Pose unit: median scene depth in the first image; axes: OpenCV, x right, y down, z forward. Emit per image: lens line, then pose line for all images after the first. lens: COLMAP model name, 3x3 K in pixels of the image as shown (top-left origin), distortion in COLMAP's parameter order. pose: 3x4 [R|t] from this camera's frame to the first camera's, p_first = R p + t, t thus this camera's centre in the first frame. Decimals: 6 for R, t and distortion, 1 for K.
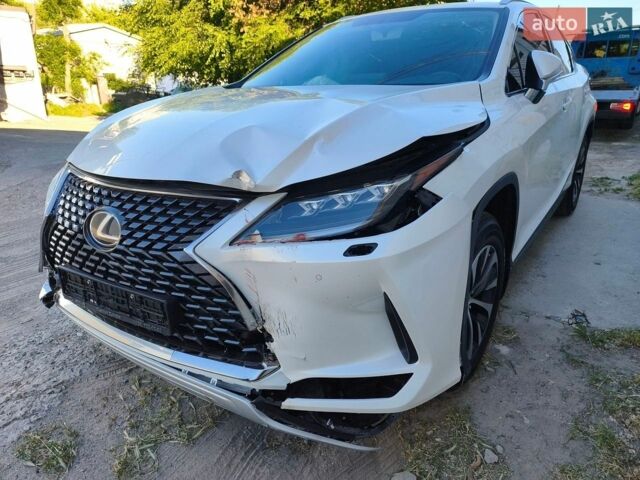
lens RADIAL K [[454.5, 0, 324.7], [0, 454.5, 245.2], [0, 0, 1]] dist [0.039753, -0.030812]
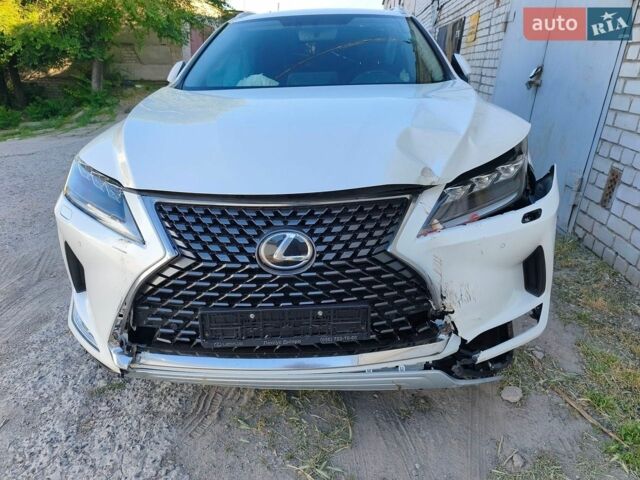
lens RADIAL K [[454.5, 0, 320.5], [0, 454.5, 241.1], [0, 0, 1]] dist [0.039753, -0.030812]
pose [[0.829016, -0.205646, 0.520041, -0.953719], [0.199436, 0.977505, 0.068618, -0.111149], [-0.522454, 0.046830, 0.851380, 0.184994]]
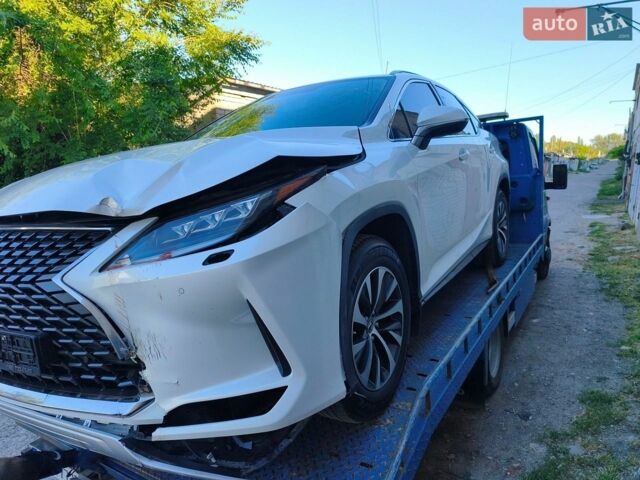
lens RADIAL K [[454.5, 0, 317.6], [0, 454.5, 241.6], [0, 0, 1]] dist [0.039753, -0.030812]
pose [[0.996469, -0.068008, 0.049243, 0.219627], [0.076720, 0.975778, -0.204871, 0.174958], [-0.034118, 0.207926, 0.977549, -0.014691]]
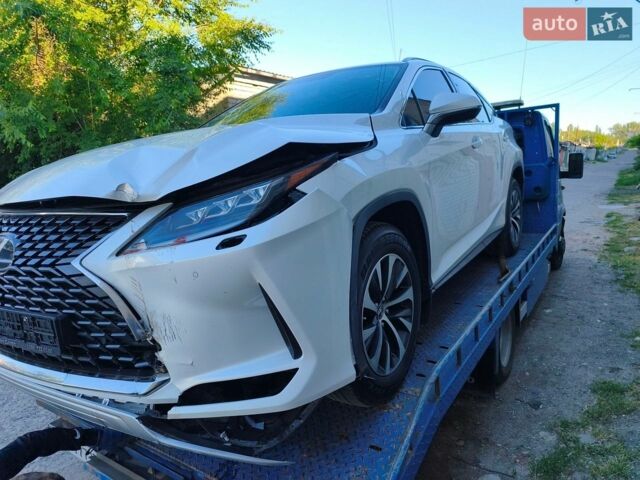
lens RADIAL K [[454.5, 0, 316.1], [0, 454.5, 240.6], [0, 0, 1]] dist [0.039753, -0.030812]
pose [[0.997737, -0.064255, 0.019818, 0.219292], [0.066835, 0.980034, -0.187259, 0.186565], [-0.007390, 0.188159, 0.982111, -0.026625]]
